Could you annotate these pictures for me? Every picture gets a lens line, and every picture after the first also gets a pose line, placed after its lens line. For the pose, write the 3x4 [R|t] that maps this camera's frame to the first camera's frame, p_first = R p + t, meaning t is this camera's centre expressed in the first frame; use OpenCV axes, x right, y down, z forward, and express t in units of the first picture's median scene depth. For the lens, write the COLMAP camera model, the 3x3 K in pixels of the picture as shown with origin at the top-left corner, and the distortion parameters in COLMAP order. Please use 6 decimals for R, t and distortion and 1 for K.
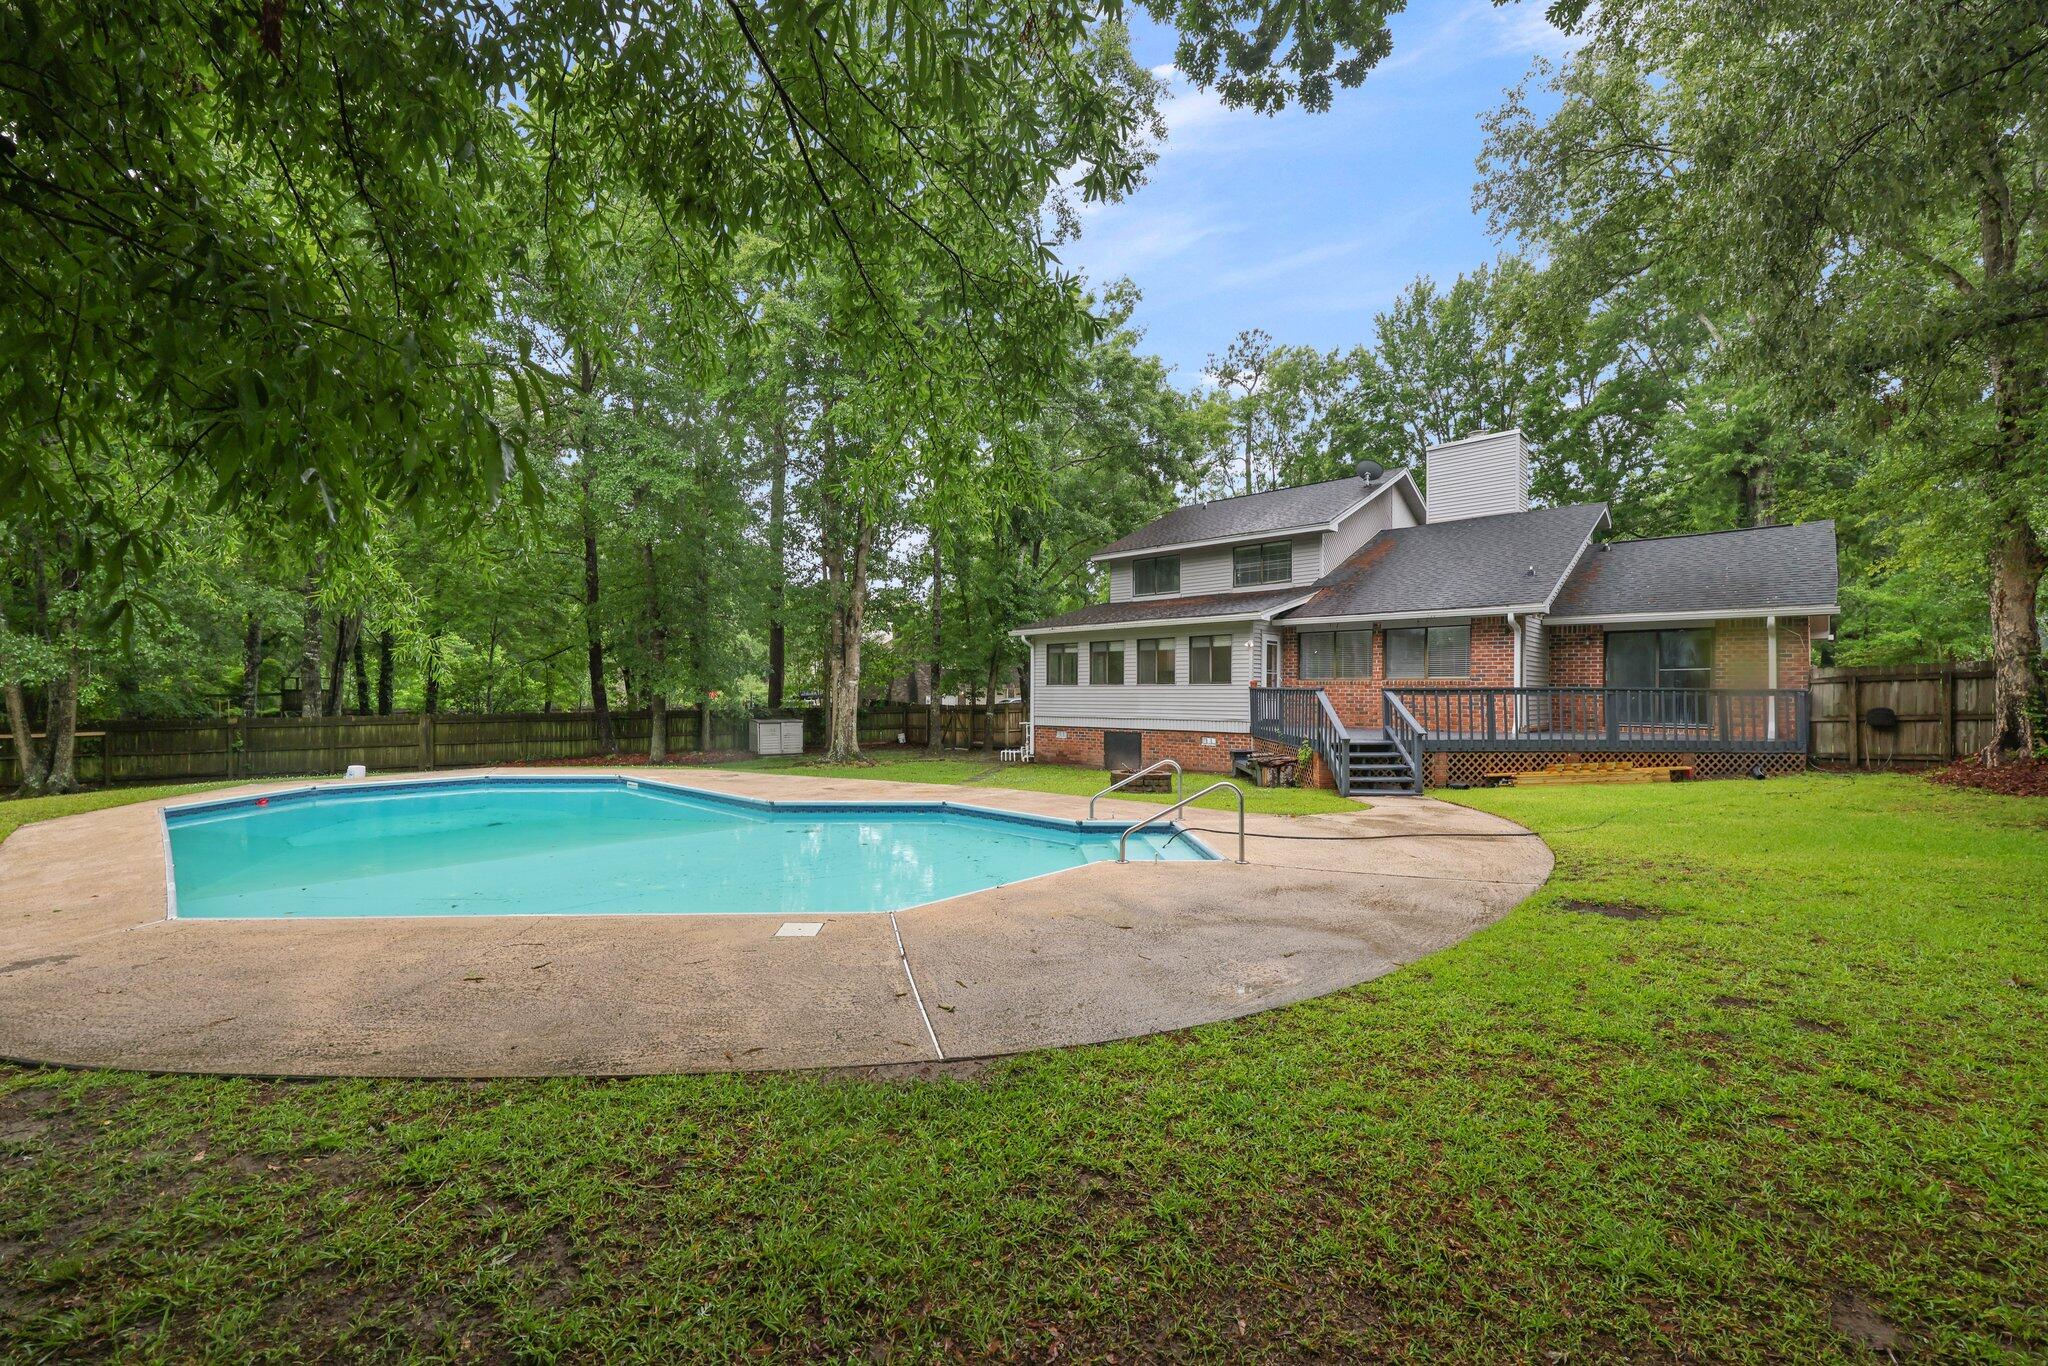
lens RADIAL K [[825.2, 0, 1021.1], [0, 825.2, 682.8], [0, 0, 1]] dist [0.001271, 0.000028]
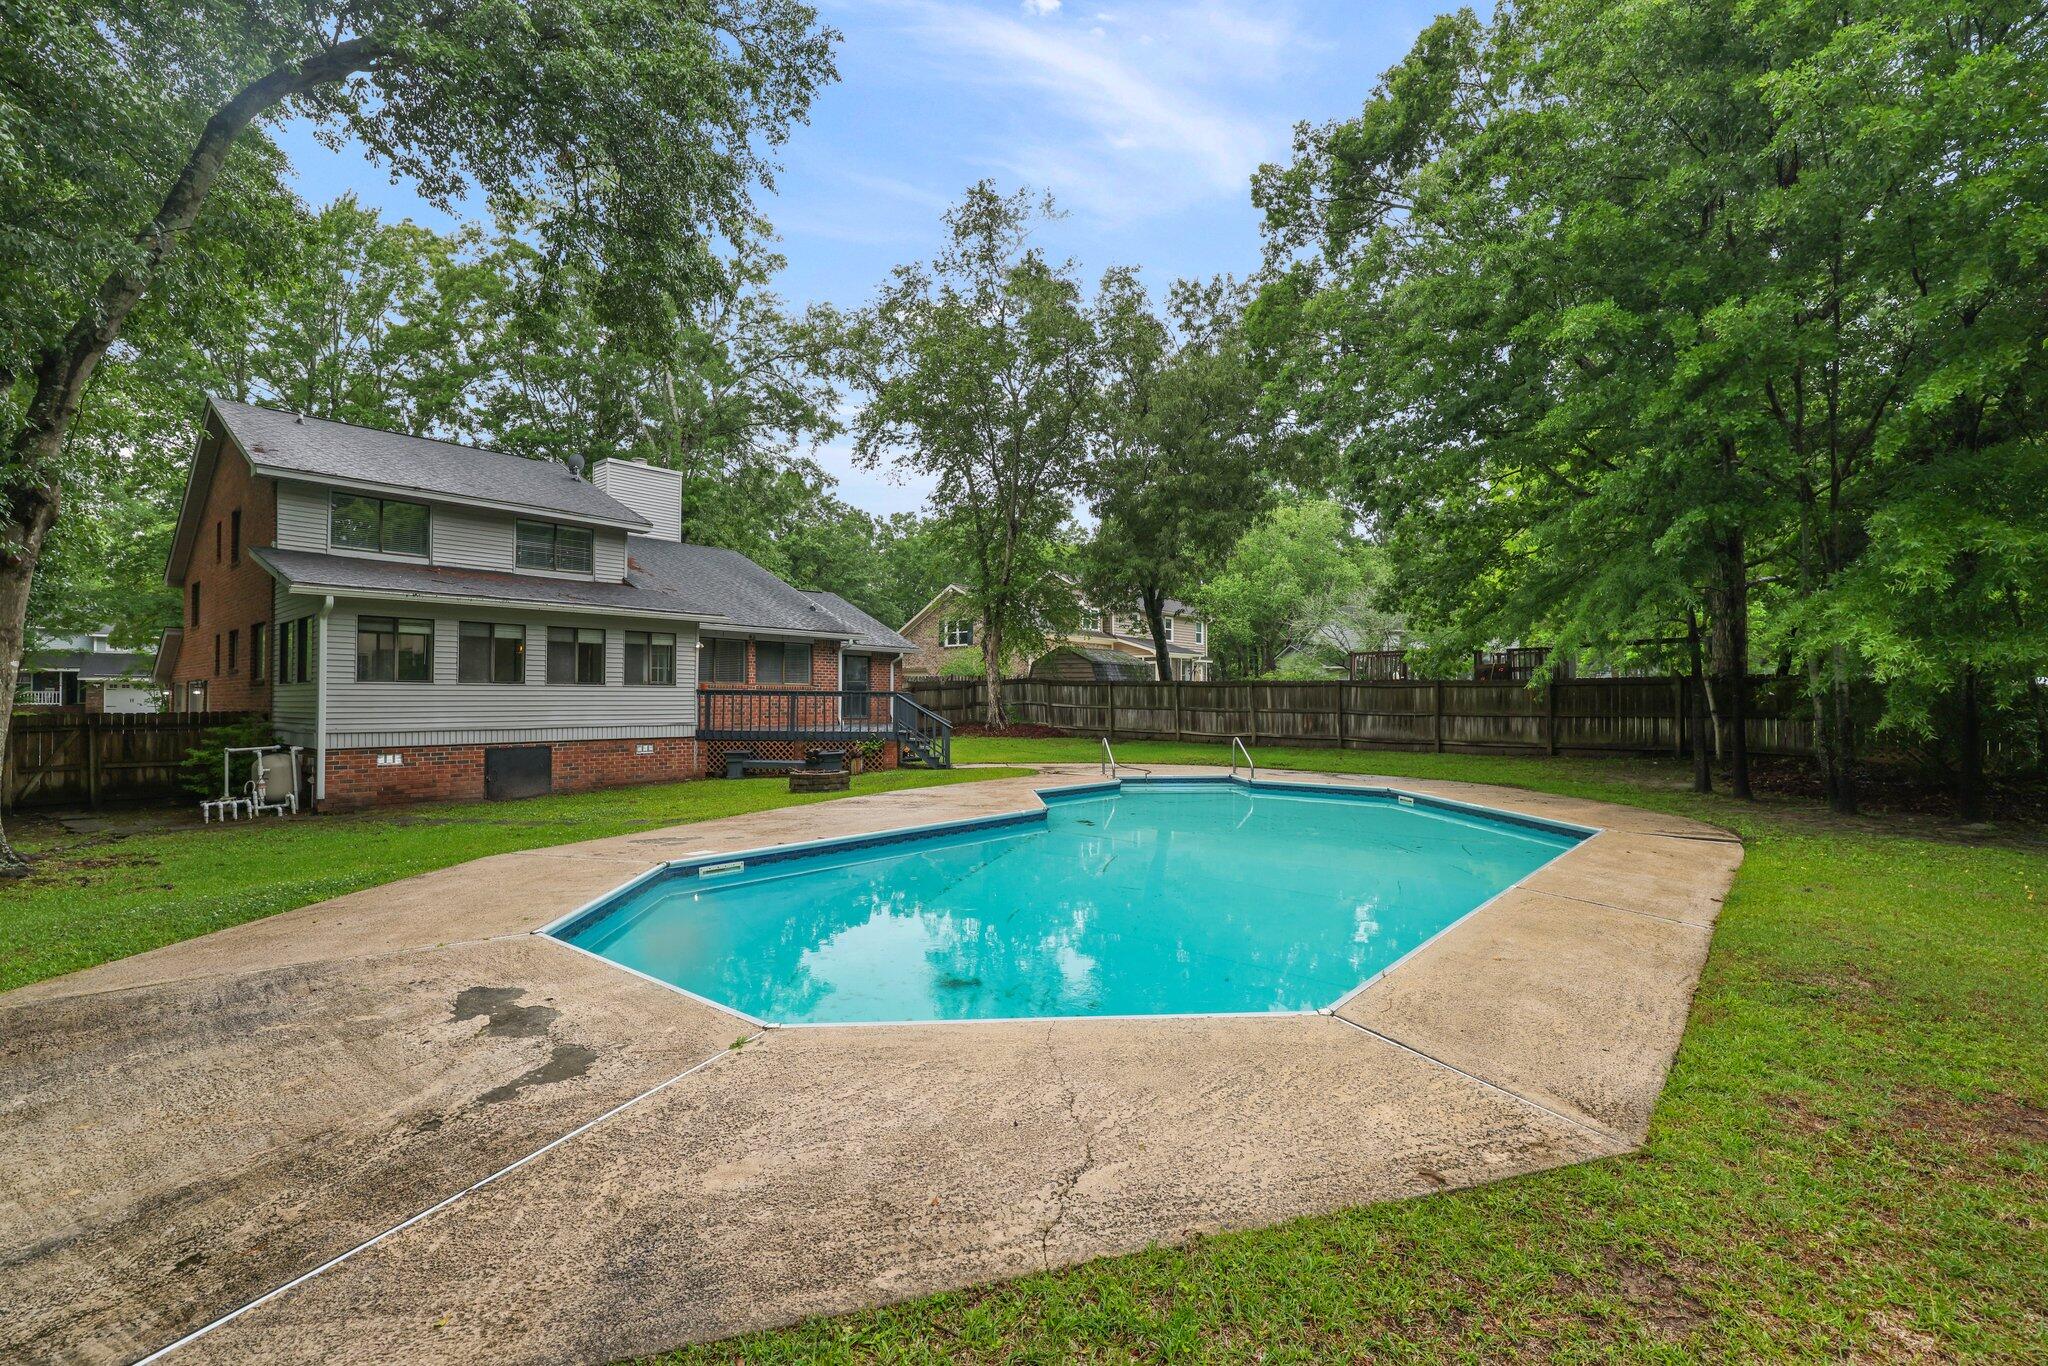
lens RADIAL K [[918.0, 0, 1027.4], [0, 918.0, 686.4], [0, 0, 1]] dist [-0.000504, 0.000510]
pose [[-0.056679, 0.013732, 0.998298, -0.726960], [-0.010969, 0.999836, -0.014376, 0.011390], [-0.998332, -0.011765, -0.056519, 0.579052]]
